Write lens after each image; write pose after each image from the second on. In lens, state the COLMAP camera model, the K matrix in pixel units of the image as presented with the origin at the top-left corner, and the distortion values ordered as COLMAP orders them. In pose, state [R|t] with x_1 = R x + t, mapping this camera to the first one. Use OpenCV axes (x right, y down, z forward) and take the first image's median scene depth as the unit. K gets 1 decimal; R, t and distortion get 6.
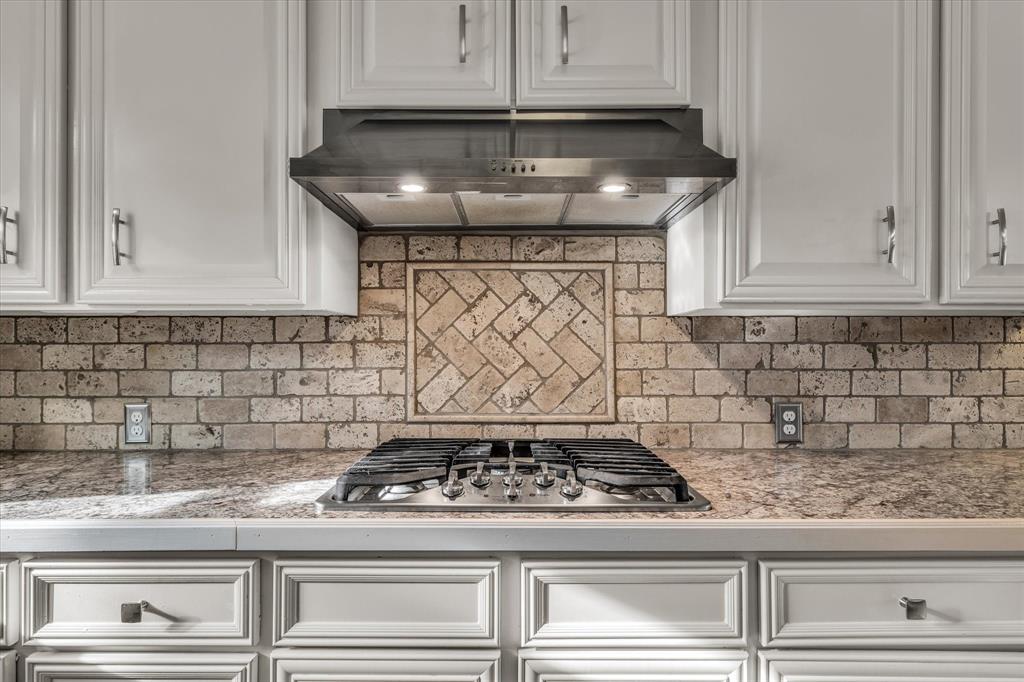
lens RADIAL K [[530.2, 0, 512.0], [0, 530.2, 341.0], [0, 0, 1]] dist [0.000808, -0.000127]
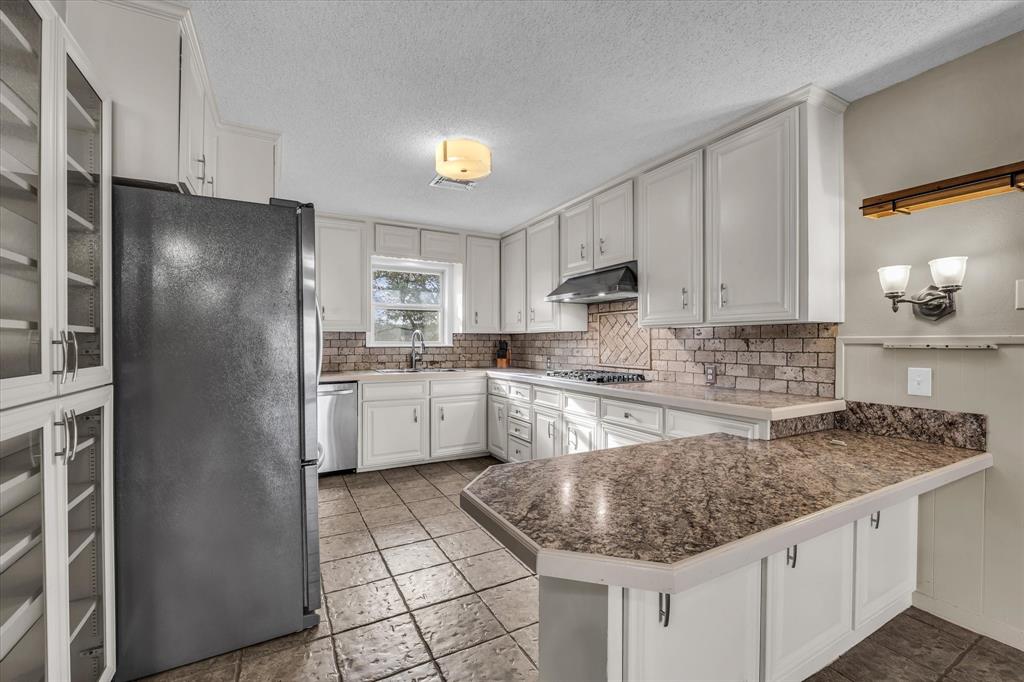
lens RADIAL K [[428.1, 0, 512.0], [0, 428.1, 341.0], [0, 0, 1]] dist [-0.011100, 0.000103]
pose [[0.480273, -0.002623, -0.877115, 1.703962], [0.006010, 0.999982, 0.000300, 0.007251], [0.877099, -0.005415, 0.480280, -0.605809]]
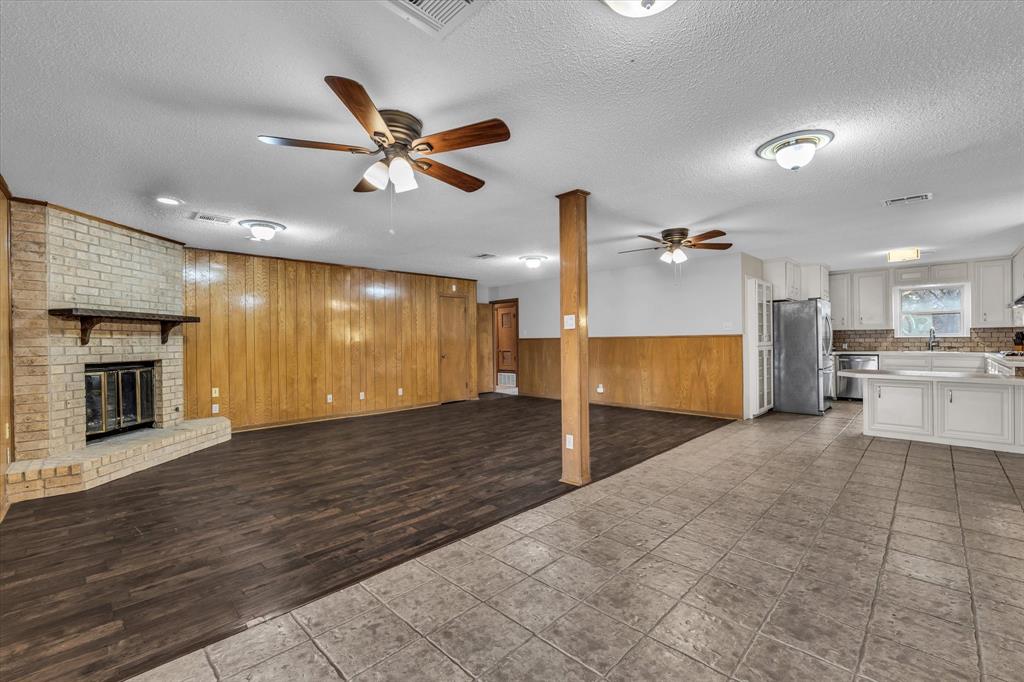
lens RADIAL K [[428.1, 0, 512.0], [0, 428.1, 341.0], [0, 0, 1]] dist [-0.011100, 0.000103]
pose [[-0.707571, 0.013472, -0.706514, 5.320703], [0.018837, 0.999823, 0.000200, -0.003309], [0.706391, -0.013167, -0.707699, 0.244192]]
